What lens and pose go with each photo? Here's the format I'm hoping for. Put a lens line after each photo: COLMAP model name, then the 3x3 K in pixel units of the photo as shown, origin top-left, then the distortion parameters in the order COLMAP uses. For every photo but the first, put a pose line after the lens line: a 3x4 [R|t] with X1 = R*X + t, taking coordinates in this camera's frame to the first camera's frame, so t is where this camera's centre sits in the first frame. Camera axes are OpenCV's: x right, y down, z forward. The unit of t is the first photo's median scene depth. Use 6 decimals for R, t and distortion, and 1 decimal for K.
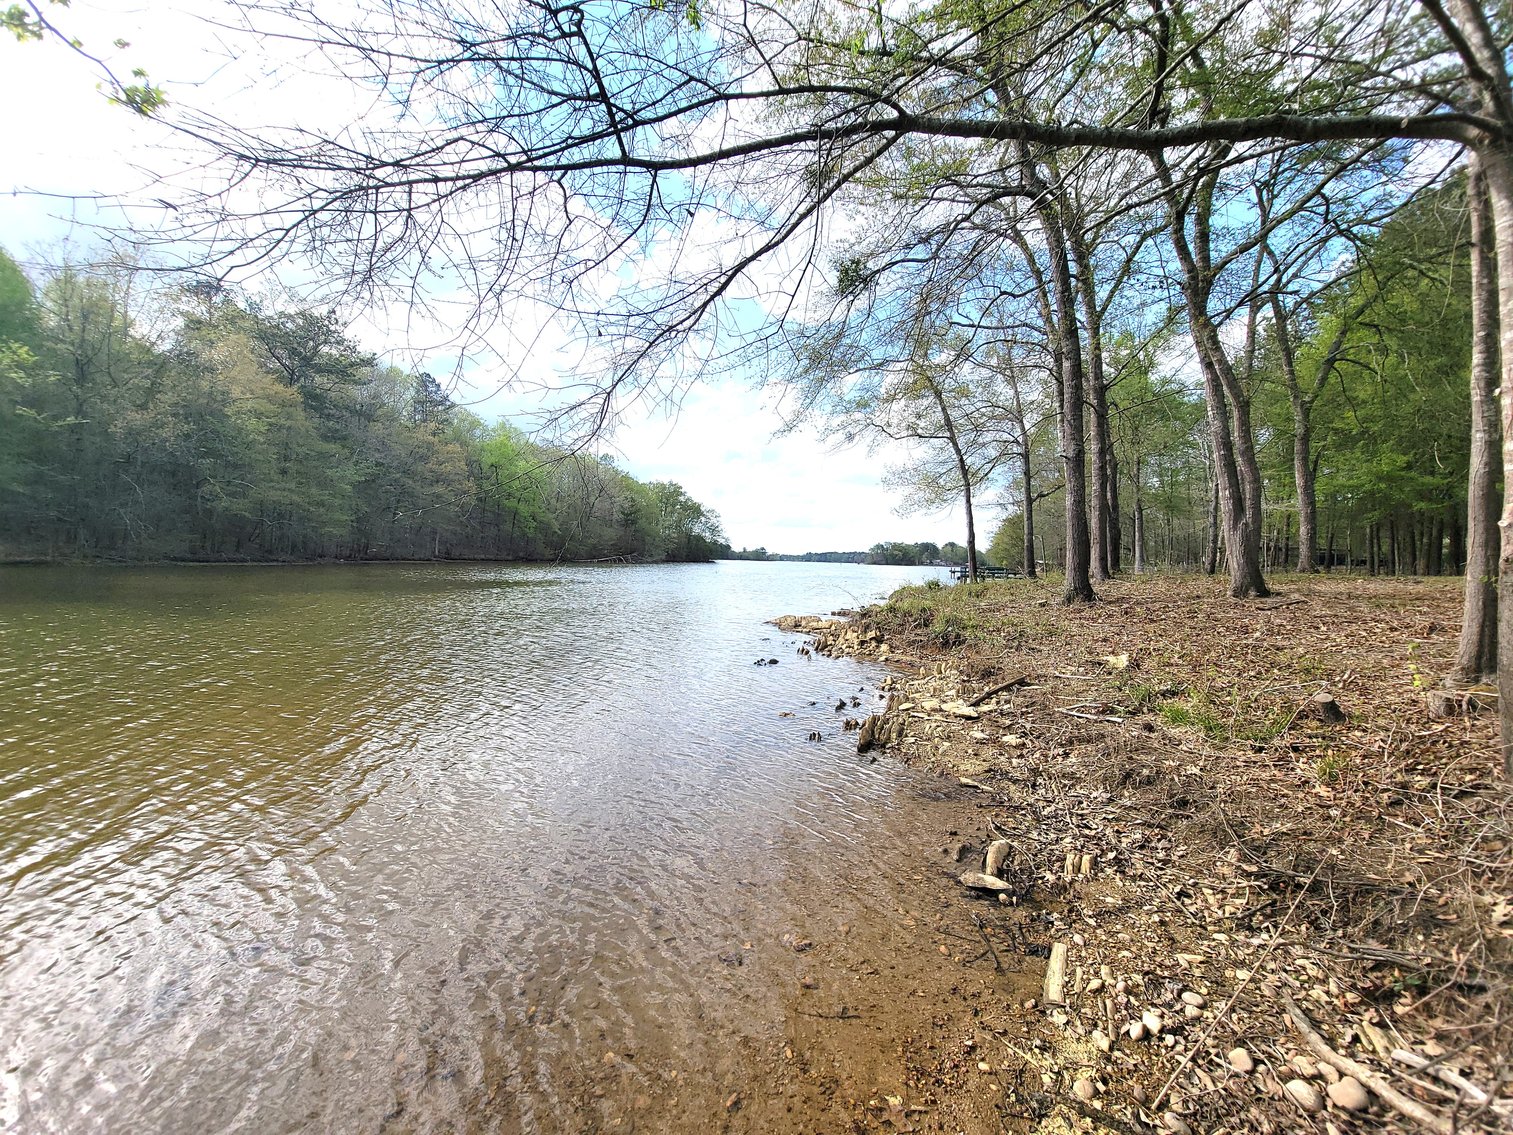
lens RADIAL K [[611.6, 0, 755.2], [0, 611.6, 567.0], [0, 0, 1]] dist [-0.004018, -0.000517]
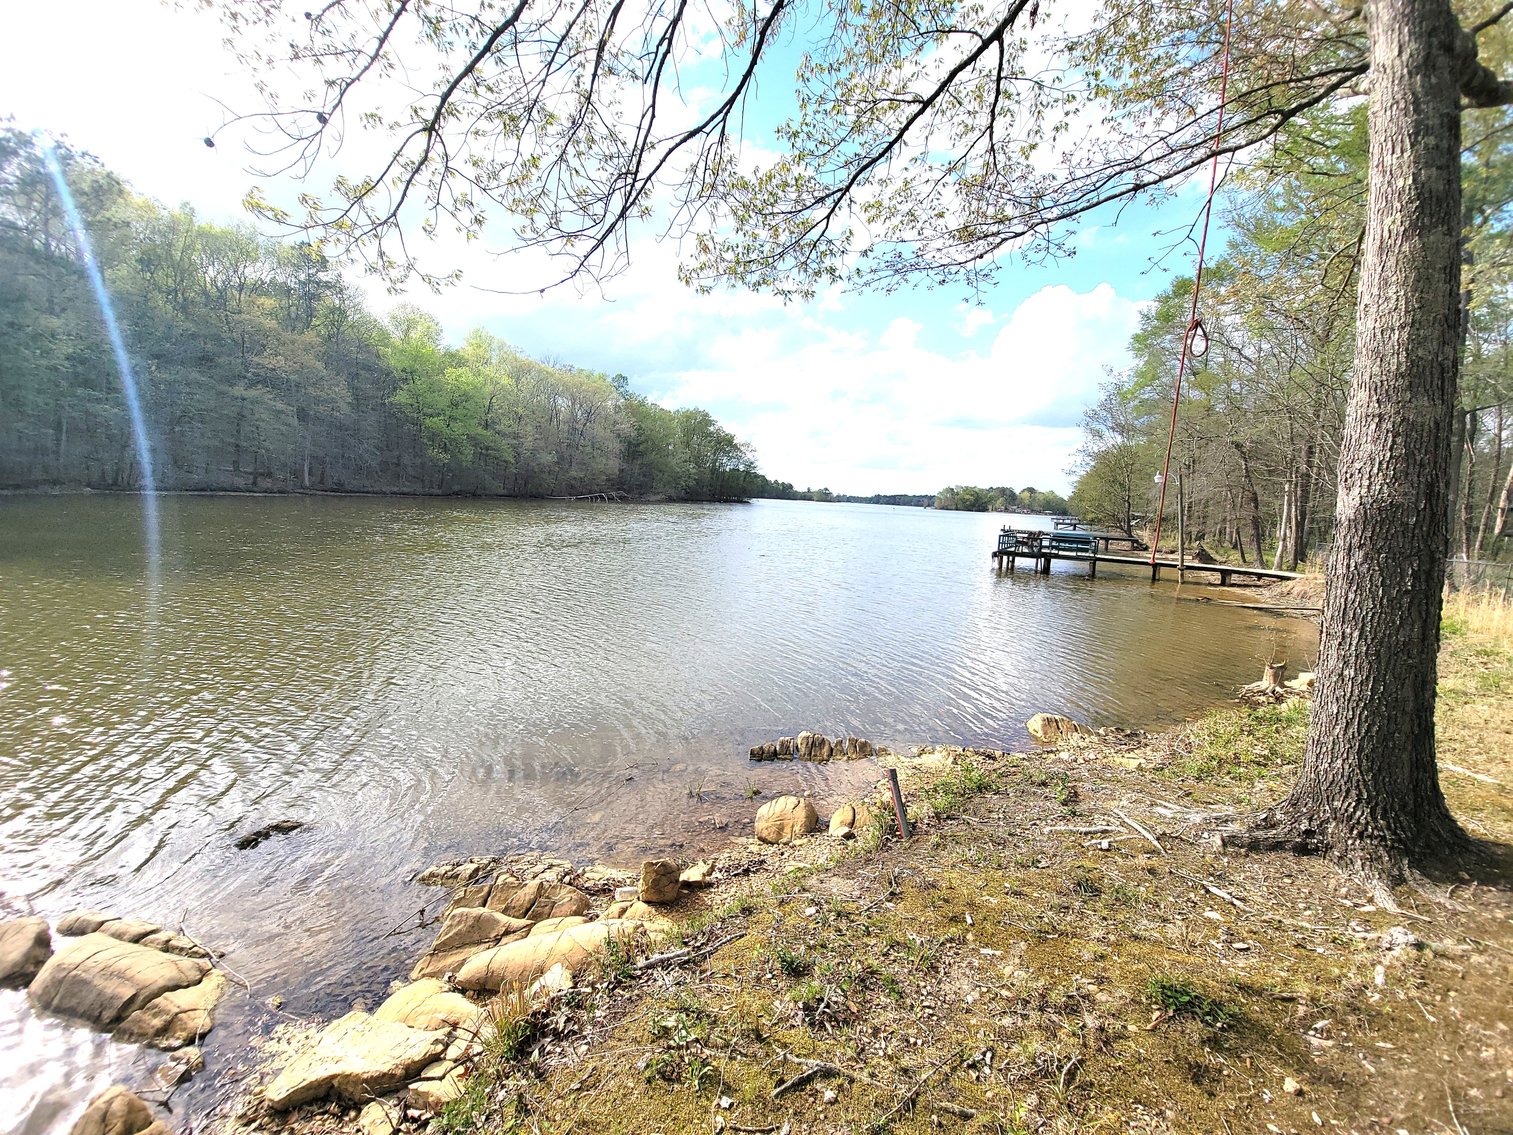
lens RADIAL K [[611.6, 0, 756.6], [0, 611.6, 564.2], [0, 0, 1]] dist [-0.004018, -0.000517]
pose [[0.993569, 0.040006, -0.105930, 0.061989], [-0.029865, 0.994967, 0.095645, -0.005883], [0.109223, -0.091866, 0.989763, 0.155424]]
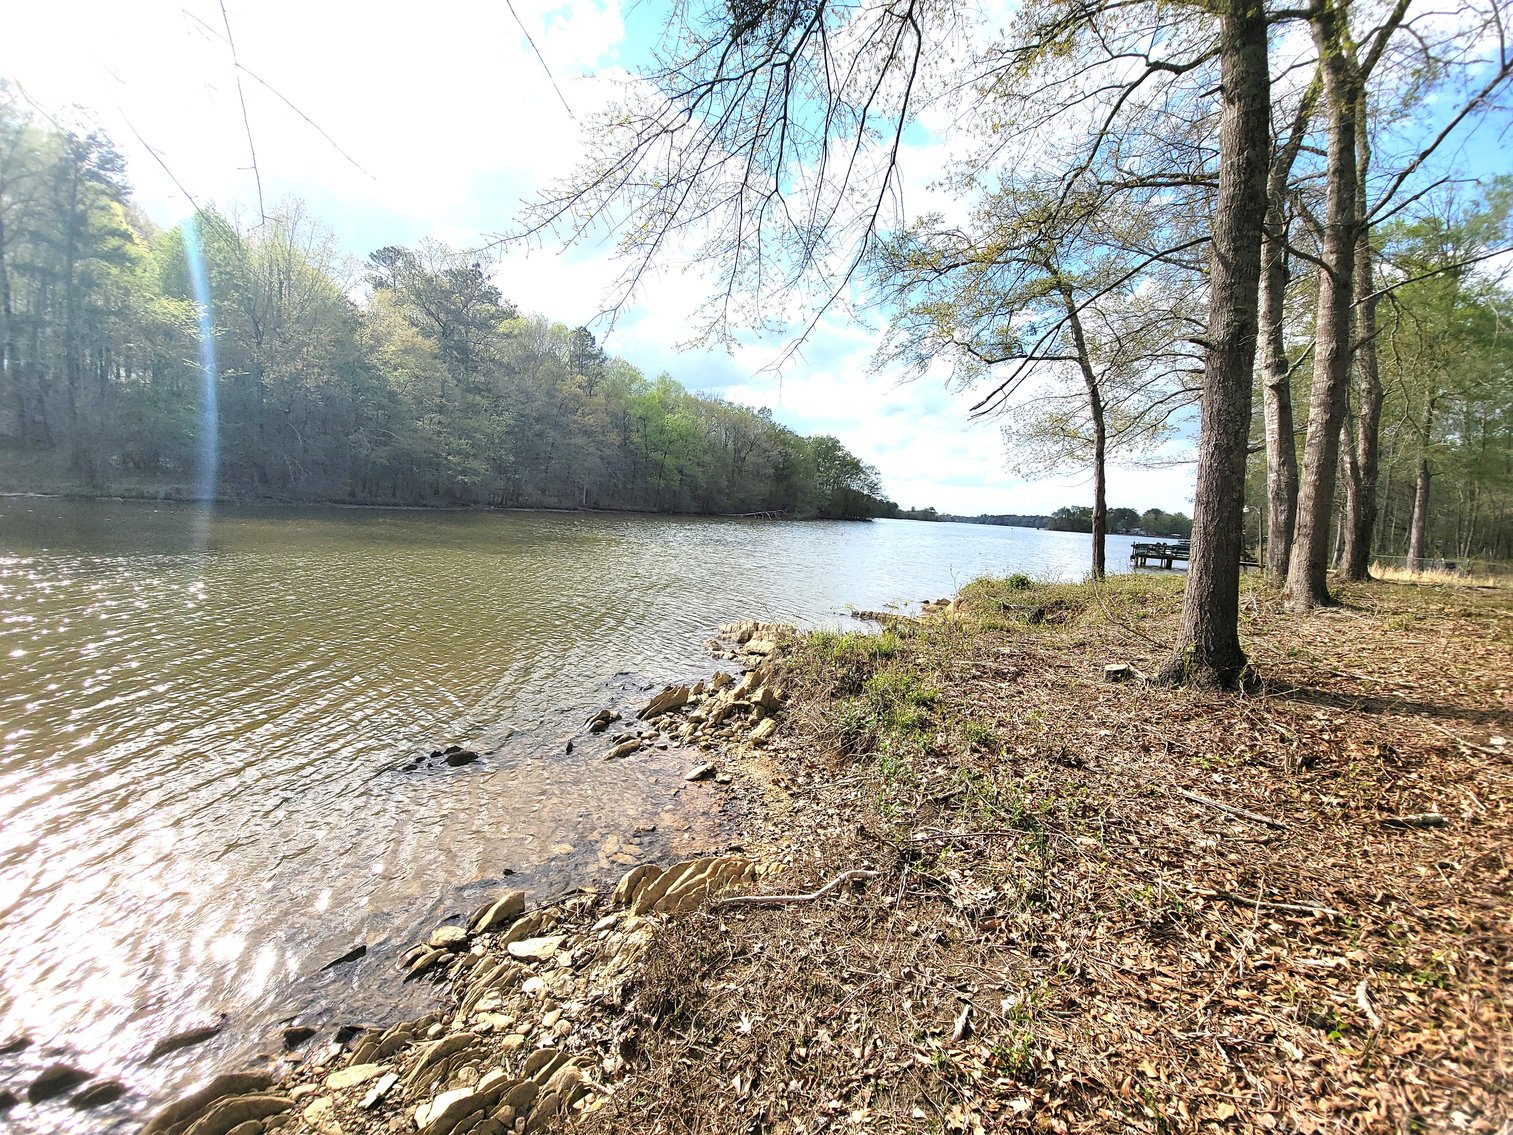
lens RADIAL K [[611.6, 0, 759.1], [0, 611.6, 568.5], [0, 0, 1]] dist [-0.004018, -0.000517]
pose [[0.964386, 0.060867, -0.257402, 0.022007], [-0.041819, 0.996010, 0.078842, -0.002946], [0.261173, -0.065270, 0.963083, 0.033570]]
